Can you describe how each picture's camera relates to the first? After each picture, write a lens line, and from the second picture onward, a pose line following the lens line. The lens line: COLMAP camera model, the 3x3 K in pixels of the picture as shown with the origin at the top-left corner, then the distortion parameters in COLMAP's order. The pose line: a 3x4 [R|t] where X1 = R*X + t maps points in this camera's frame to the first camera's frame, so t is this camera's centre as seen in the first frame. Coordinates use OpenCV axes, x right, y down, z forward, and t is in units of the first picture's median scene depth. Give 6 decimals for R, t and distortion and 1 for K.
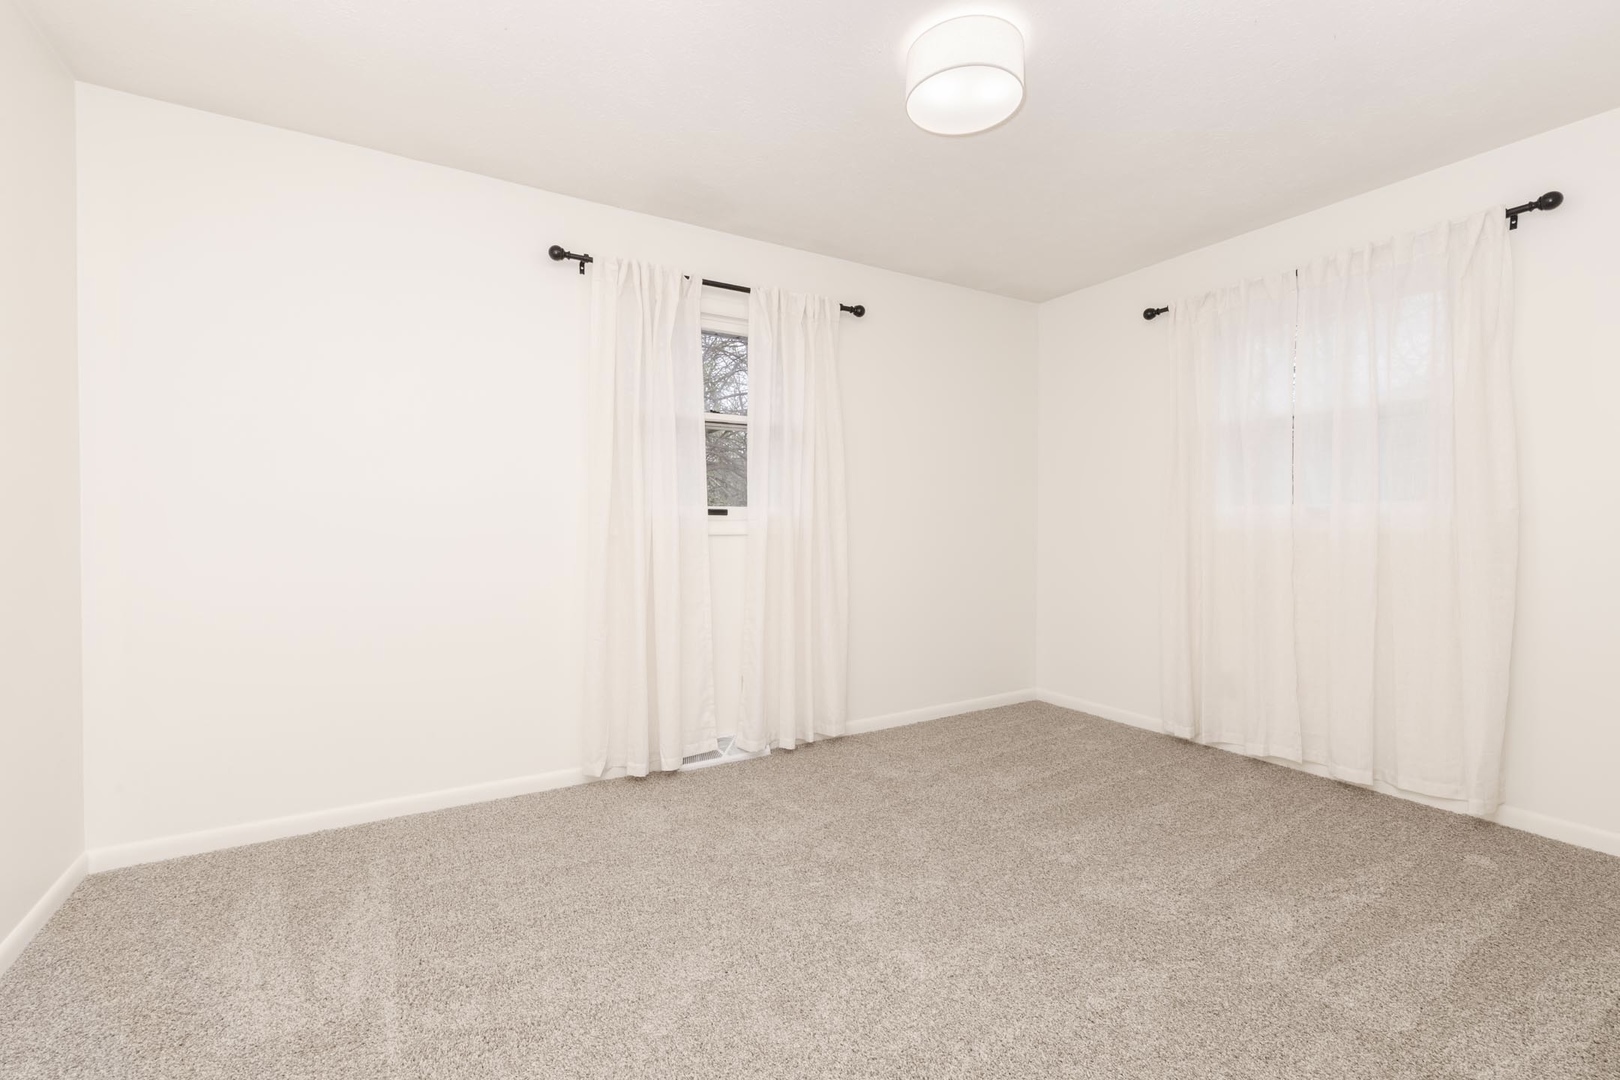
lens RADIAL K [[706.9, 0, 807.3], [0, 706.9, 524.0], [0, 0, 1]] dist [-0.000306, -0.000132]
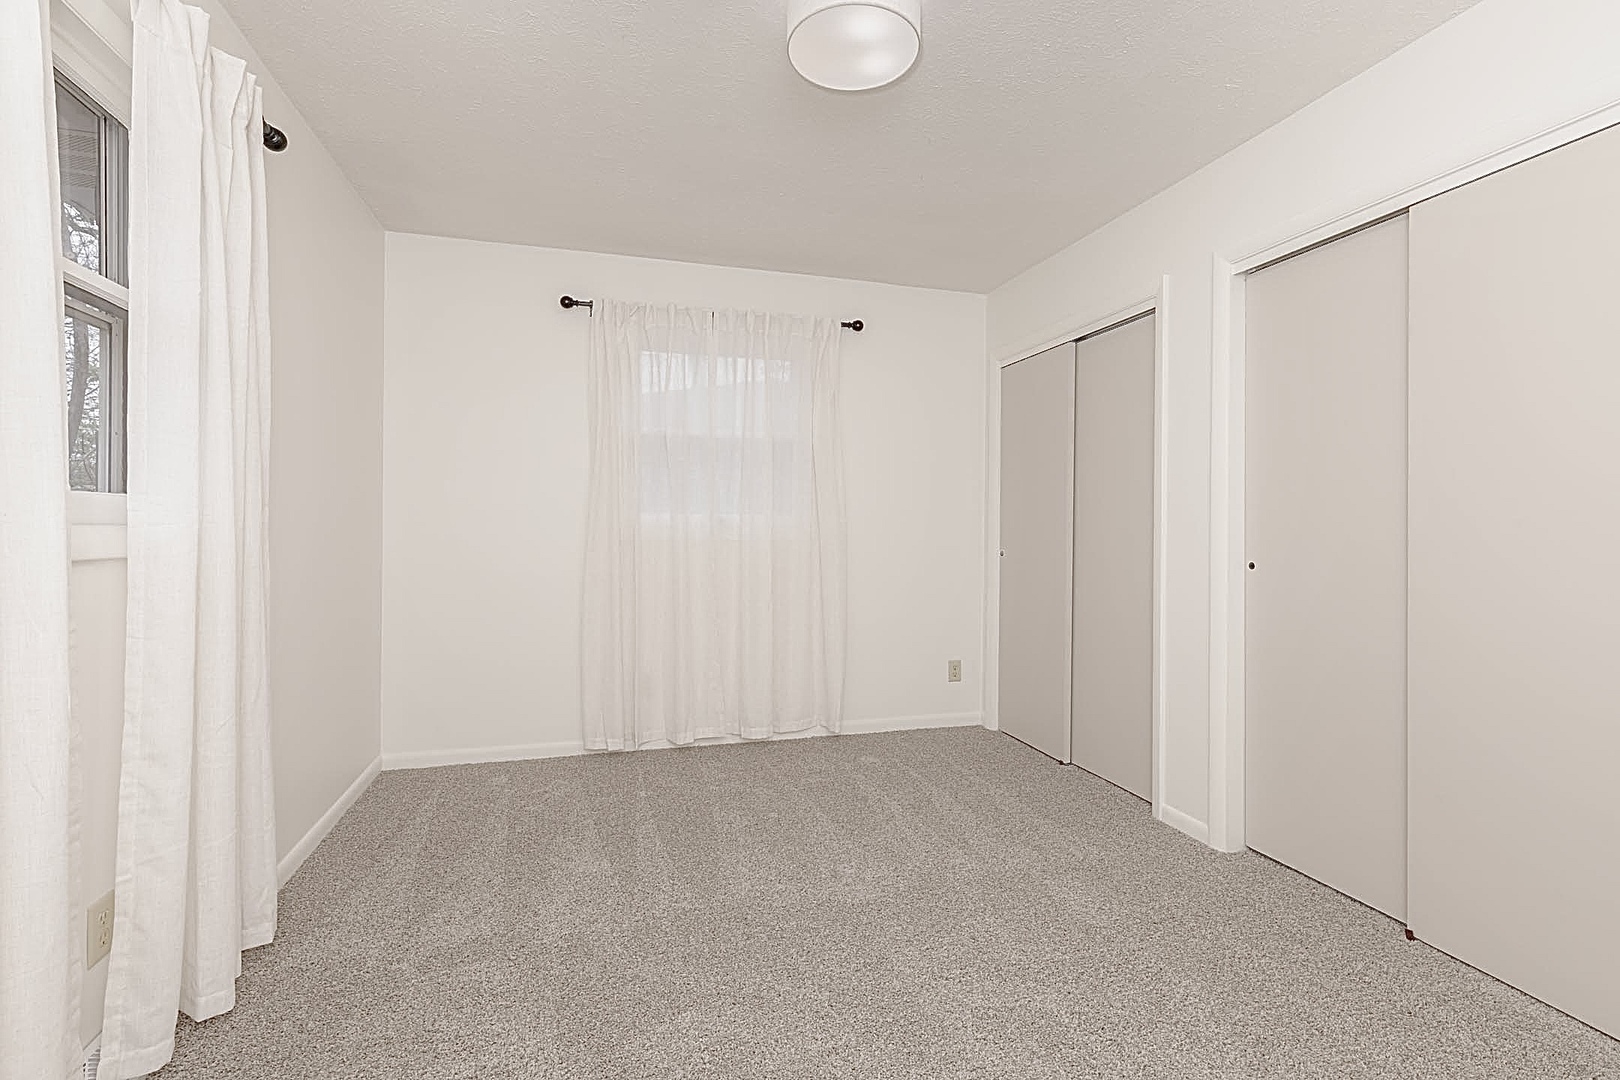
lens RADIAL K [[717.9, 0, 810.0], [0, 717.9, 540.0], [0, 0, 1]] dist [-0.000156, 0.000003]
pose [[0.266119, -0.001755, 0.963938, -0.420434], [-0.000910, 0.999997, 0.002072, 0.009716], [-0.963940, -0.001429, 0.266117, 0.565506]]
